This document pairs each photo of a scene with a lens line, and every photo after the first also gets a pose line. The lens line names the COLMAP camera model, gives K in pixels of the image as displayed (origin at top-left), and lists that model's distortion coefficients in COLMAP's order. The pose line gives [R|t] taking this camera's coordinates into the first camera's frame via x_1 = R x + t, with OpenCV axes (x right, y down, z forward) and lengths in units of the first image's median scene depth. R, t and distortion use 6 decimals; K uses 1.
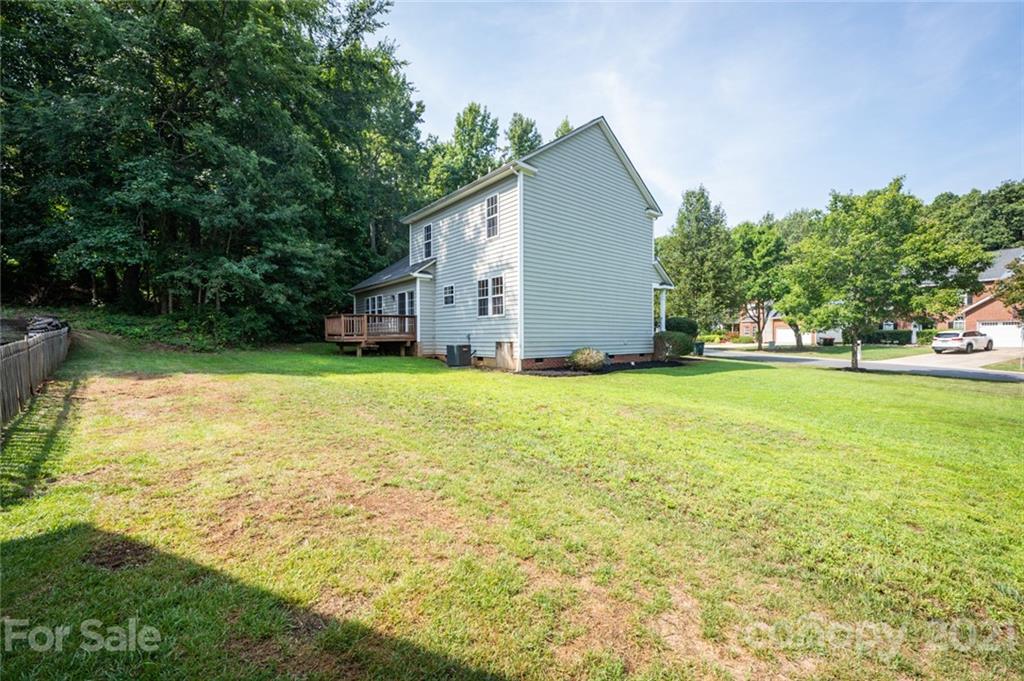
lens RADIAL K [[416.2, 0, 505.5], [0, 416.2, 344.4], [0, 0, 1]] dist [-0.001814, -0.000620]
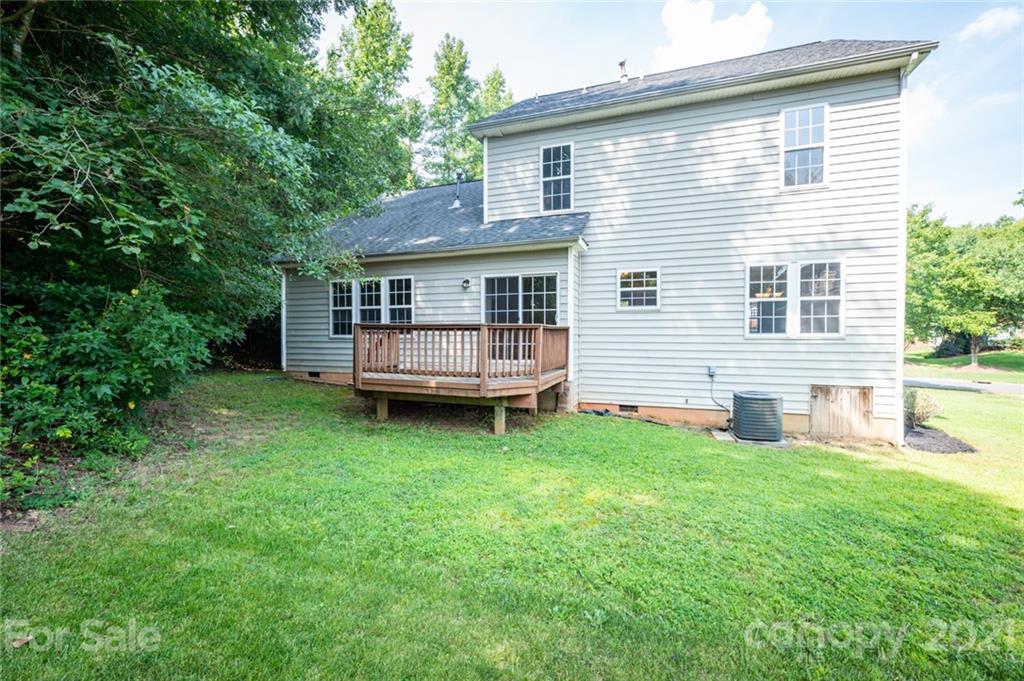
lens RADIAL K [[416.2, 0, 504.6], [0, 416.2, 332.8], [0, 0, 1]] dist [-0.001814, -0.000620]
pose [[0.854417, -0.009827, 0.519495, -0.608031], [0.009501, 0.999949, 0.003288, -0.075180], [-0.519501, 0.002127, 0.854467, 0.724251]]
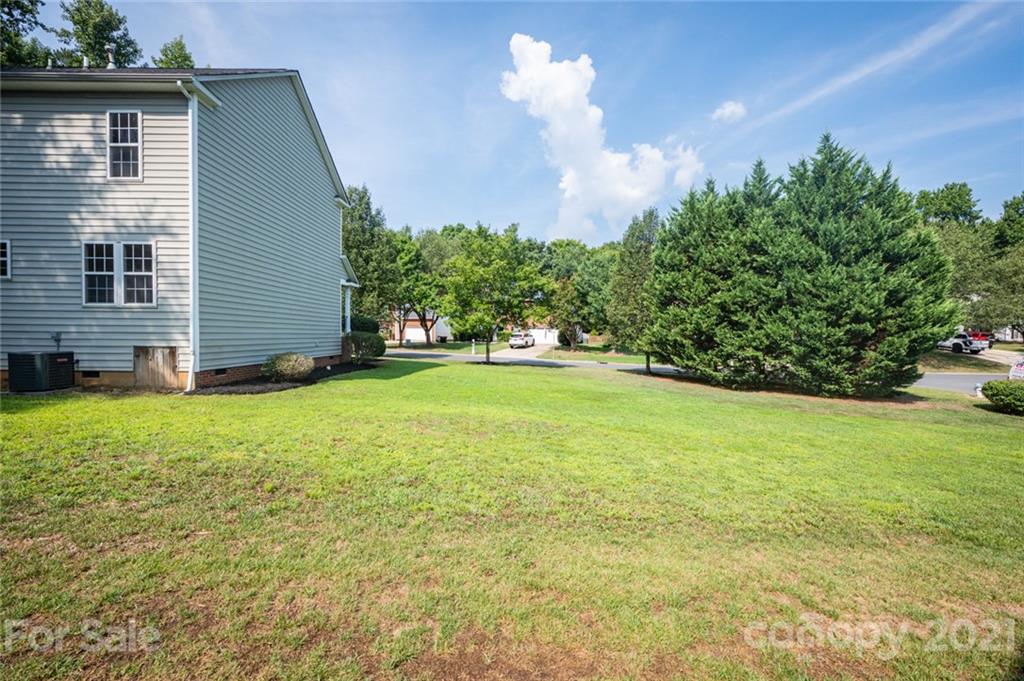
lens RADIAL K [[416.2, 0, 515.4], [0, 416.2, 343.4], [0, 0, 1]] dist [-0.001814, -0.000620]
pose [[0.615930, -0.007973, 0.787761, -0.157293], [-0.000439, 0.999945, 0.010464, -0.016849], [-0.787801, -0.006791, 0.615893, 0.151567]]
